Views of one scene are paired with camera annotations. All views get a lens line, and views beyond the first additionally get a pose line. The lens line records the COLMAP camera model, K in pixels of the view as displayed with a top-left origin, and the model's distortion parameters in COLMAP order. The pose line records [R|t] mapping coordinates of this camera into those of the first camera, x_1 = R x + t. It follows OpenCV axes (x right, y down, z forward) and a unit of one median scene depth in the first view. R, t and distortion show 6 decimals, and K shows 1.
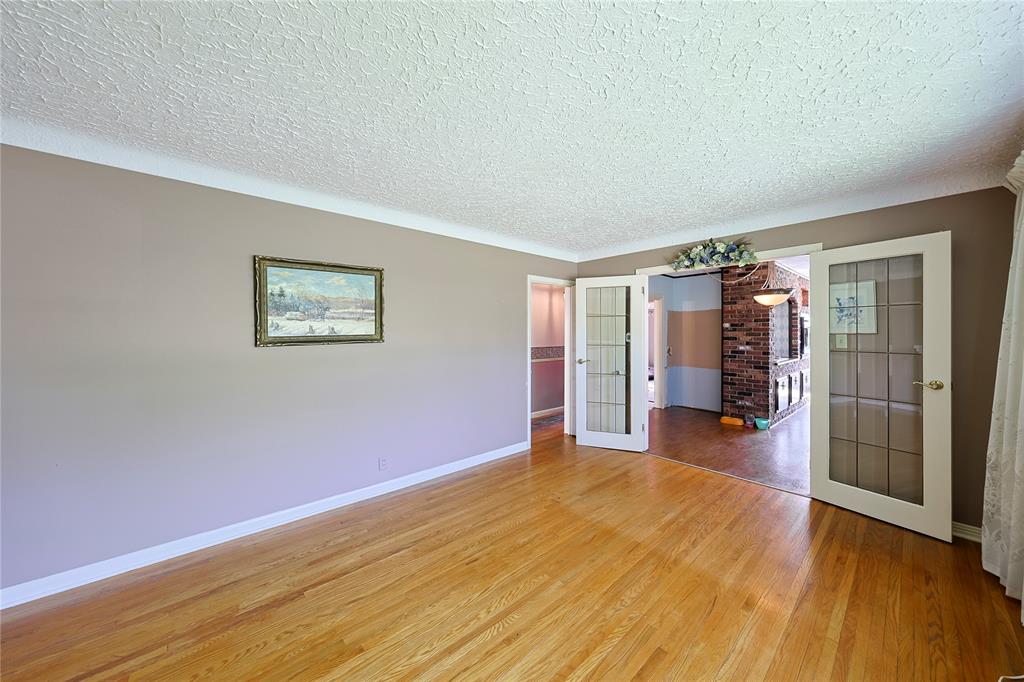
lens RADIAL K [[352.2, 0, 513.0], [0, 352.2, 330.4], [0, 0, 1]] dist [-0.000842, -0.000135]
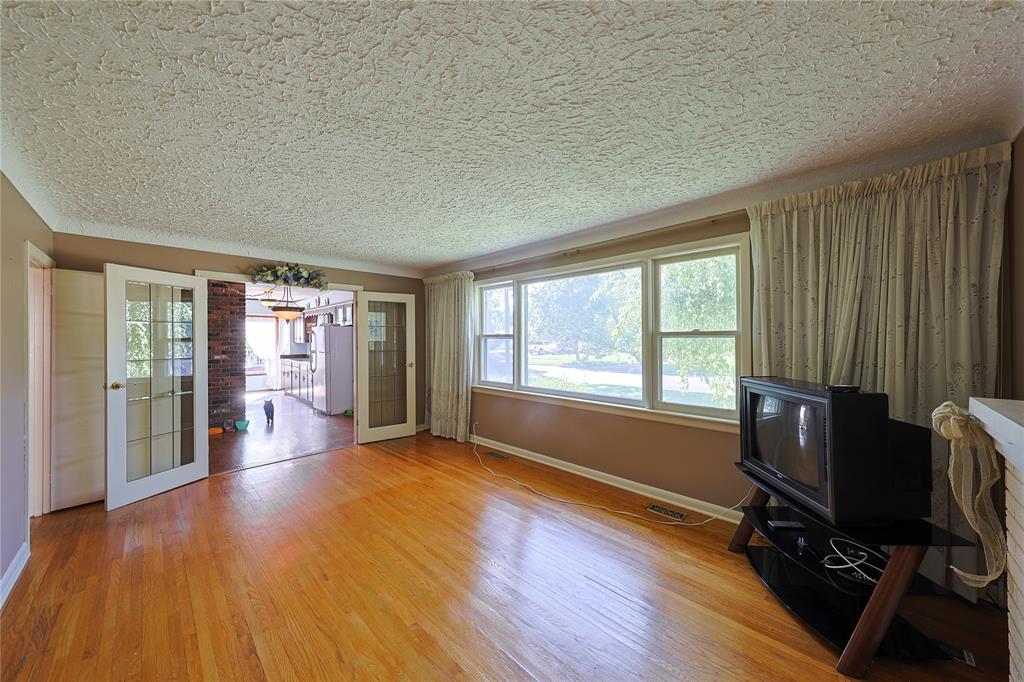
lens RADIAL K [[368.8, 0, 512.0], [0, 368.8, 341.0], [0, 0, 1]] dist [-0.000012, 0.000038]
pose [[-0.060905, -0.006313, 0.998124, -0.520191], [0.002921, 0.999975, 0.006503, -0.001843], [-0.998139, 0.003312, -0.060885, 0.245074]]
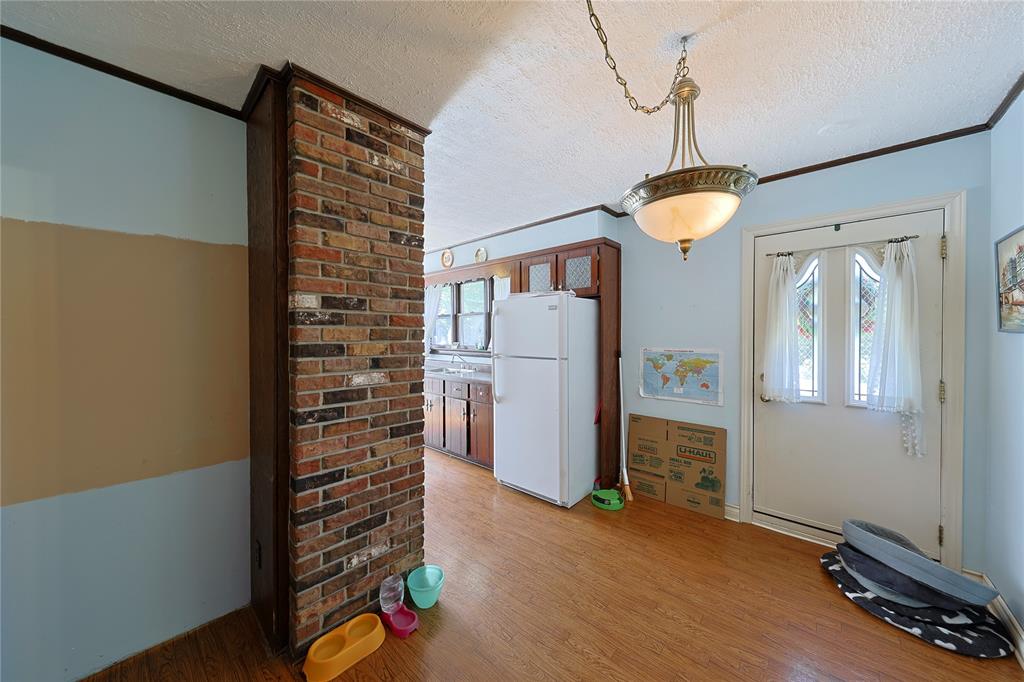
lens RADIAL K [[350.0, 0, 496.6], [0, 350.0, 340.0], [0, 0, 1]] dist [-0.001186, -0.000133]
pose [[-0.099494, -0.012229, 0.994963, 0.380202], [0.000061, 0.999924, 0.012296, 0.012996], [-0.995038, 0.001284, -0.099486, 1.027807]]
